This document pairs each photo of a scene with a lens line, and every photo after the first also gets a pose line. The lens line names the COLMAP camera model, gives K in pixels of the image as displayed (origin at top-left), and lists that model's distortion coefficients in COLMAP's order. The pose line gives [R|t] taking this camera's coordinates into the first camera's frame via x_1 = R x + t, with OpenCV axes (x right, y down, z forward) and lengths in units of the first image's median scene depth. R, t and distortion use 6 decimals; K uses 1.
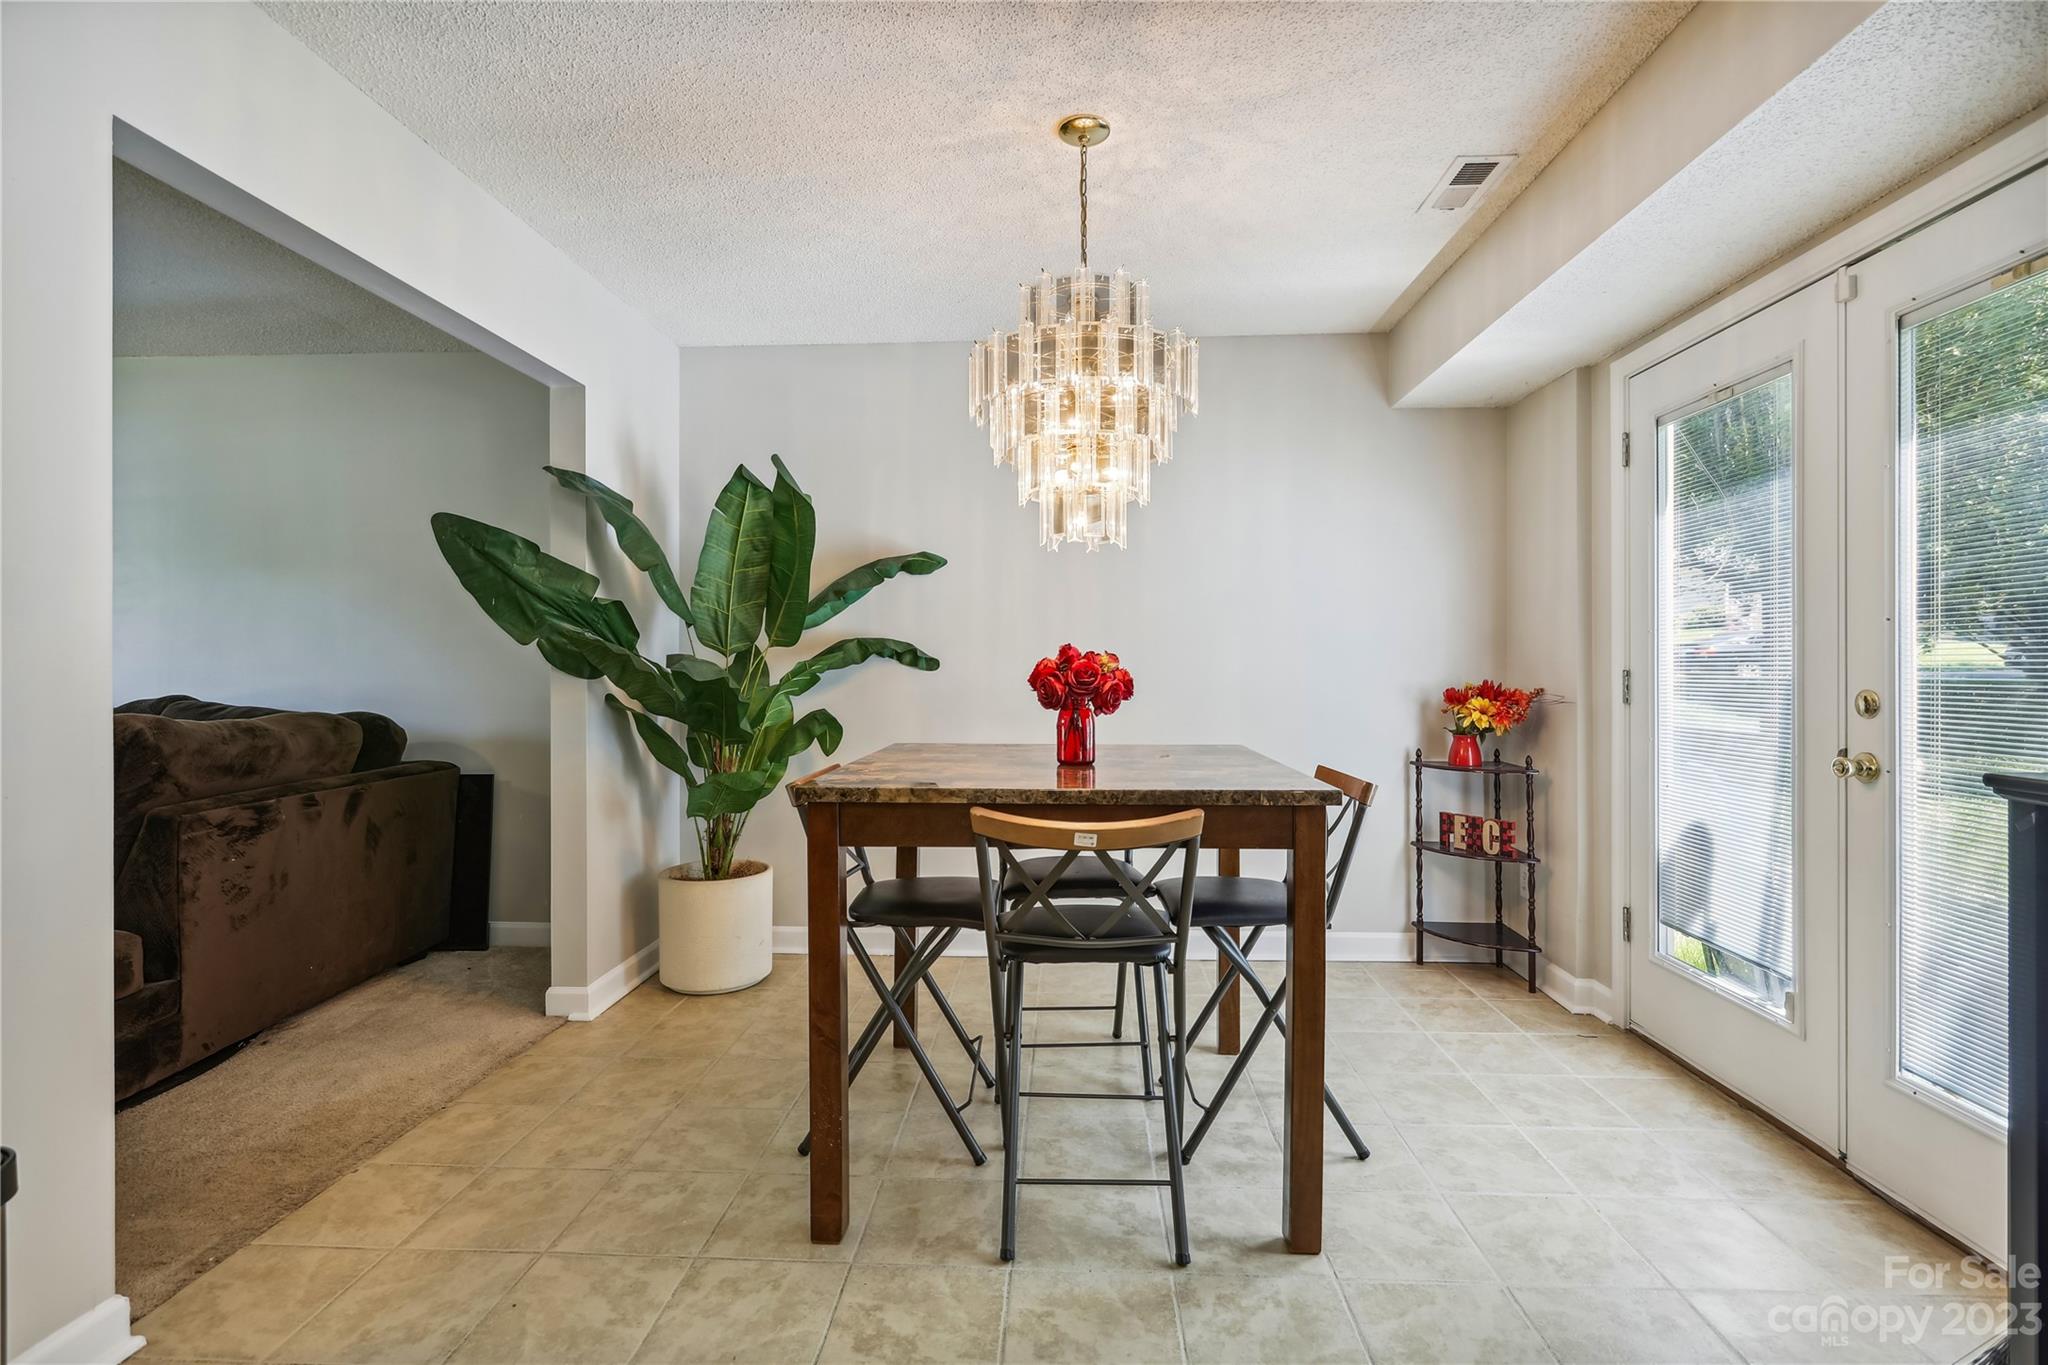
lens RADIAL K [[969.7, 0, 1027.8], [0, 969.7, 671.0], [0, 0, 1]] dist [0.003898, 0.001086]
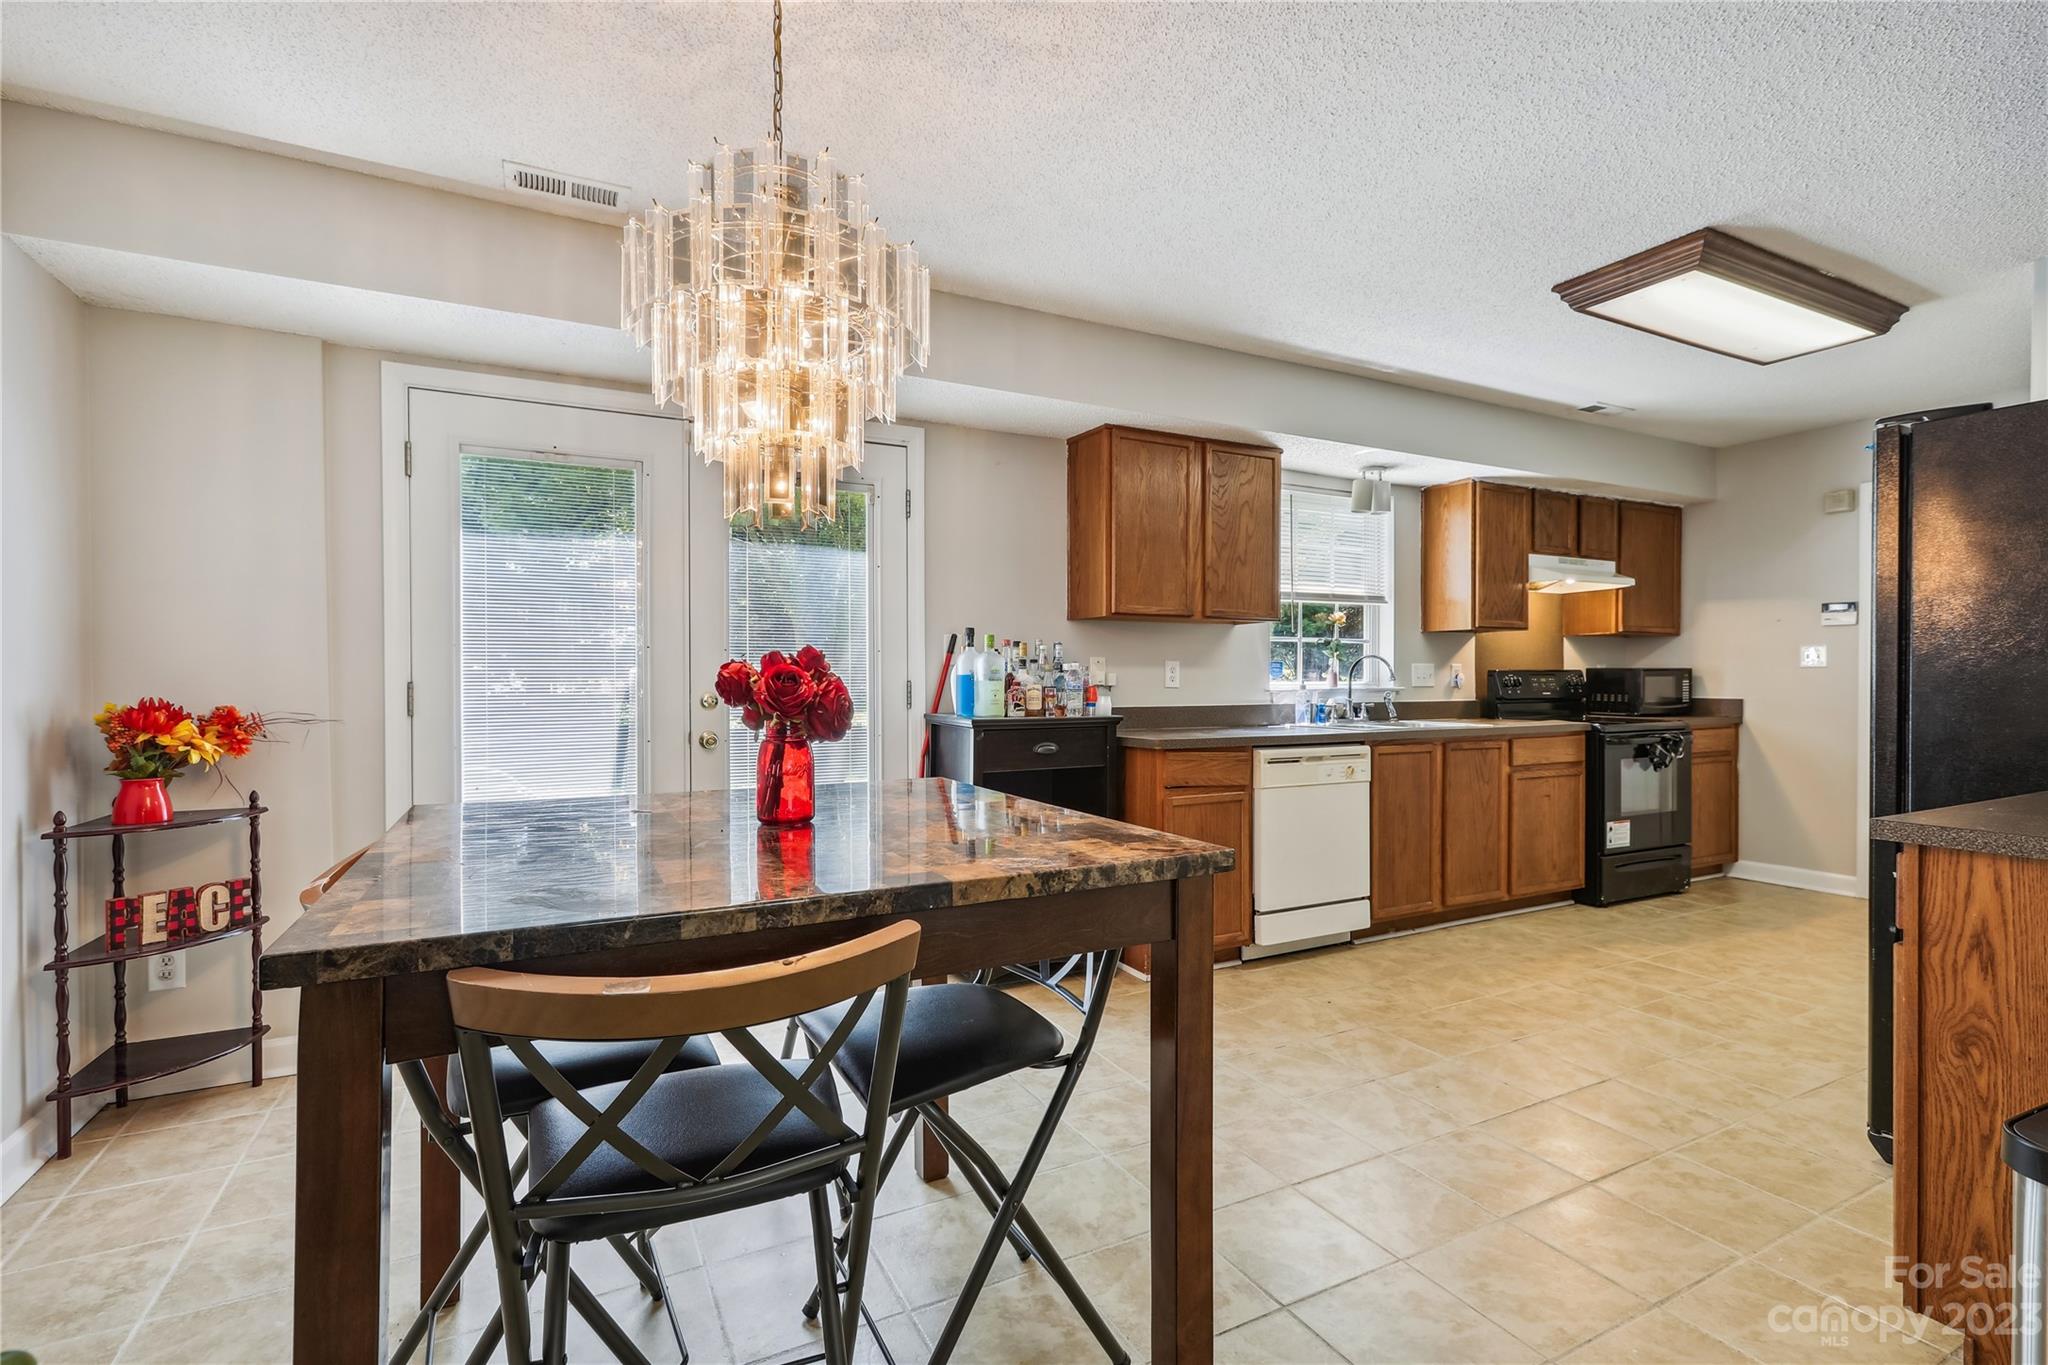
lens RADIAL K [[969.7, 0, 1022.0], [0, 969.7, 686.2], [0, 0, 1]] dist [0.003898, 0.001086]
pose [[-0.513950, -0.005052, 0.857805, -0.473471], [0.004273, 0.999955, 0.008449, -0.001514], [-0.857809, 0.008008, -0.513905, 0.847888]]
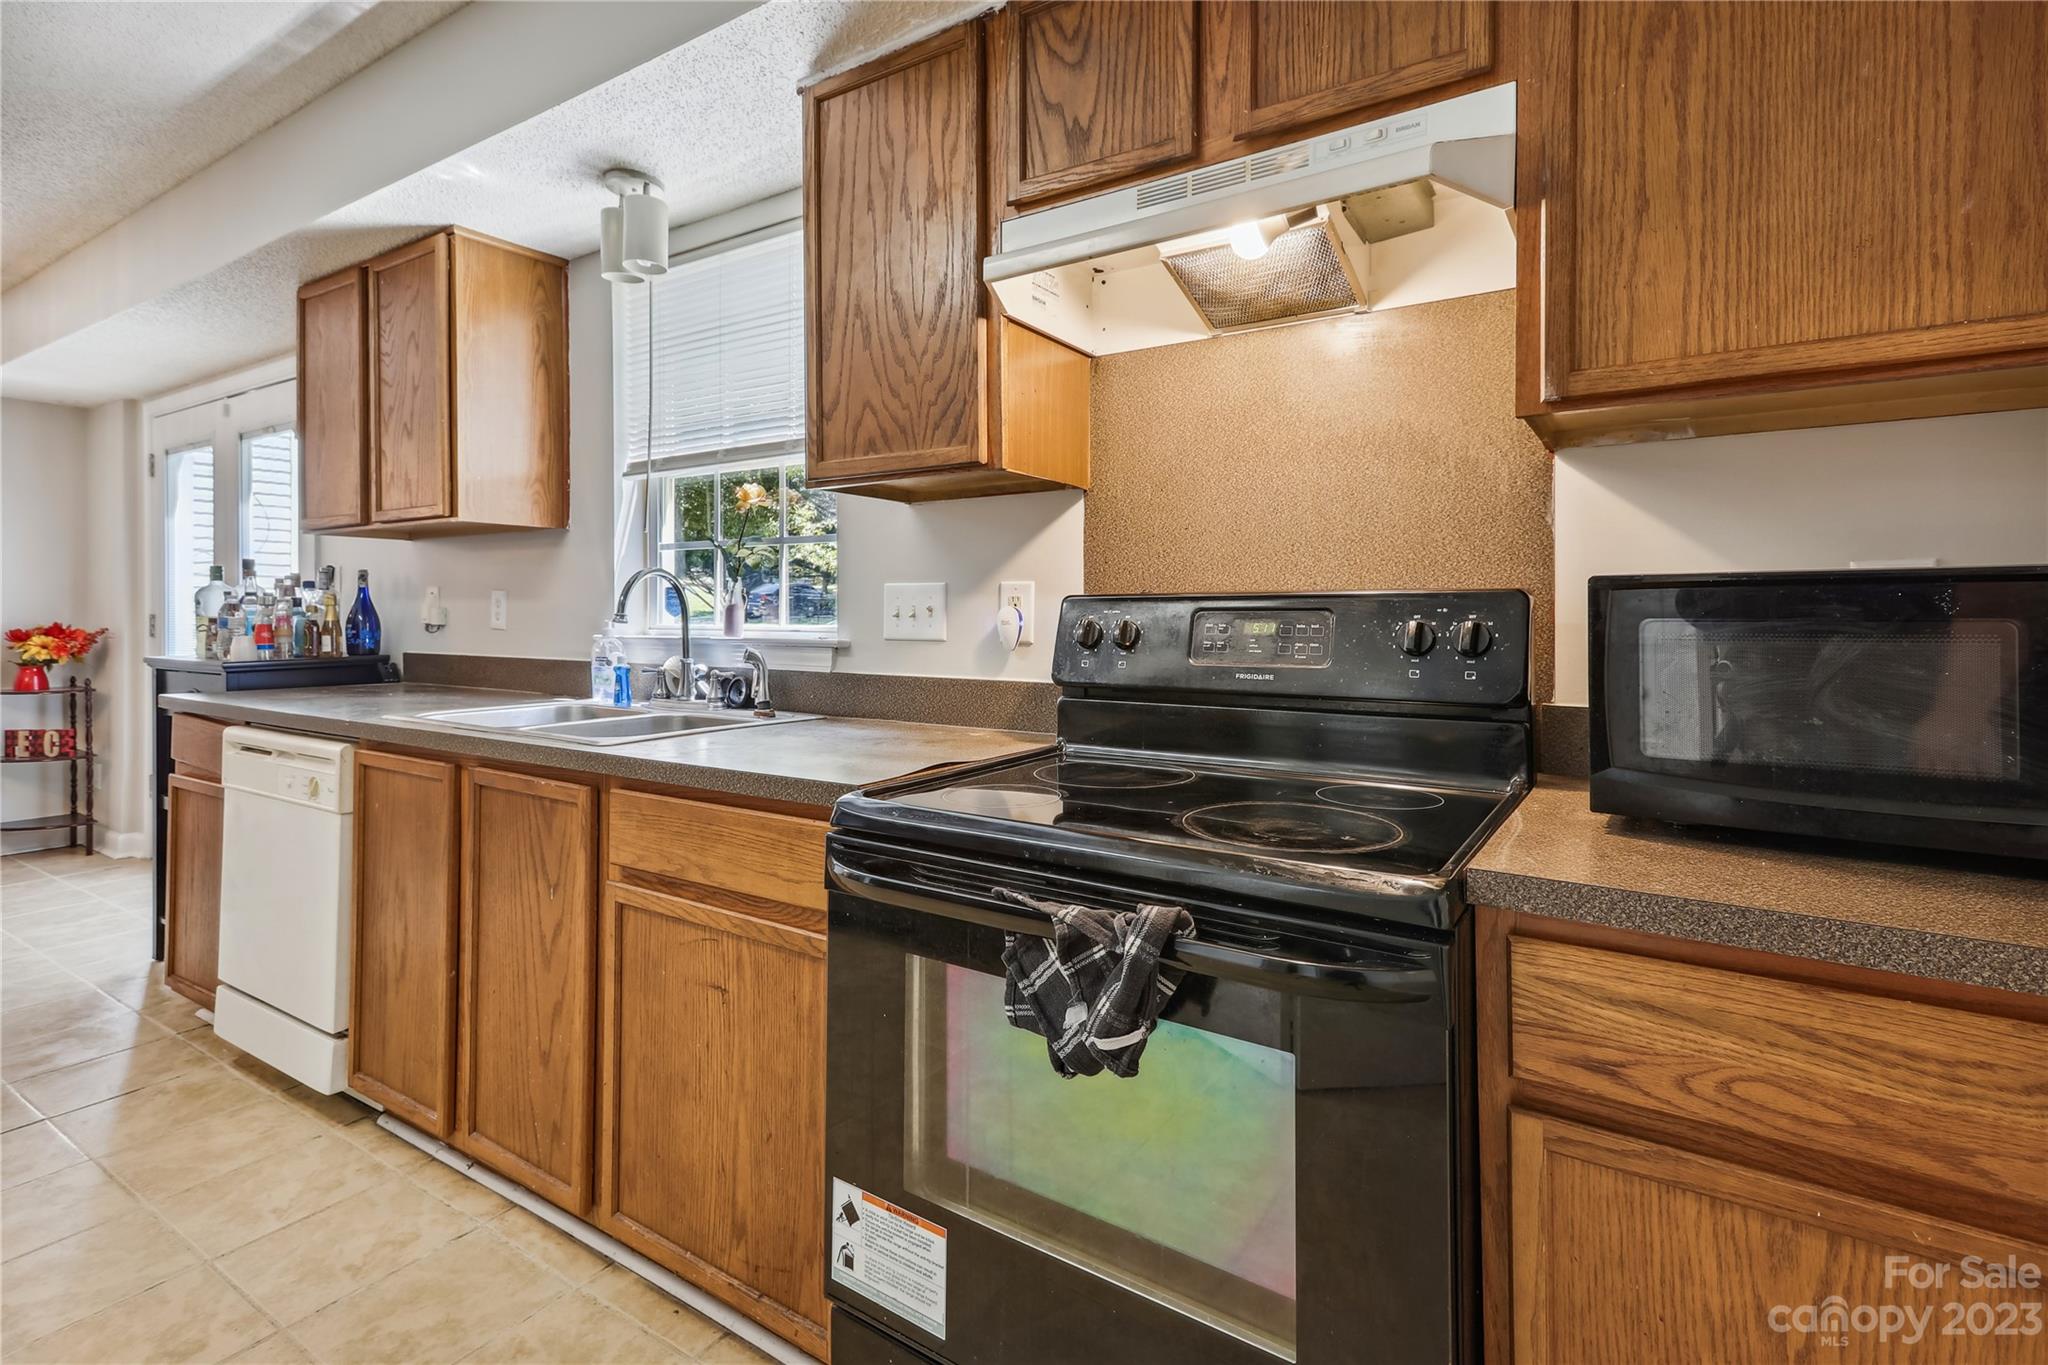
lens RADIAL K [[969.7, 0, 1039.0], [0, 969.7, 616.0], [0, 0, 1]] dist [0.003898, 0.001086]
pose [[0.495365, 0.000675, 0.868685, -0.000037], [-0.000719, 1.000000, -0.000367, 0.000545], [-0.868685, -0.000443, 0.495365, -0.786242]]
